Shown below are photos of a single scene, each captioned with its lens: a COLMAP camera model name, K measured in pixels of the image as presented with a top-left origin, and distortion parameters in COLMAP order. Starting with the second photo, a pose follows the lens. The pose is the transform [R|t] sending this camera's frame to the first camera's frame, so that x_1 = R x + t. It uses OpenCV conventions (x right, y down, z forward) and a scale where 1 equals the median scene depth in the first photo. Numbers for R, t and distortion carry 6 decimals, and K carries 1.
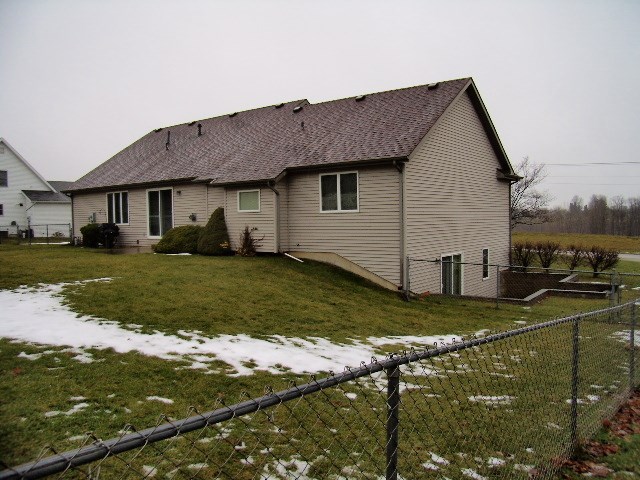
lens RADIAL K [[515.8, 0, 320.0], [0, 515.8, 240.0], [0, 0, 1]] dist [-0.118535, 0.000161]
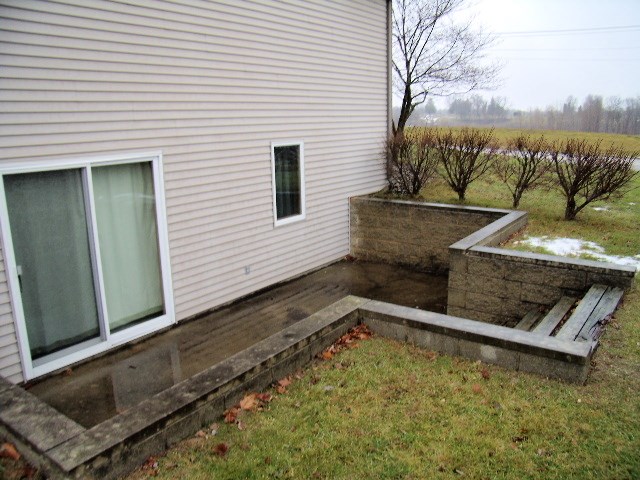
lens RADIAL K [[515.8, 0, 320.0], [0, 515.8, 240.0], [0, 0, 1]] dist [-0.118535, 0.000161]
pose [[0.999834, -0.008012, 0.016372, 0.331796], [0.004772, 0.981936, 0.189154, 0.013951], [-0.017592, -0.189044, 0.981811, 0.578668]]
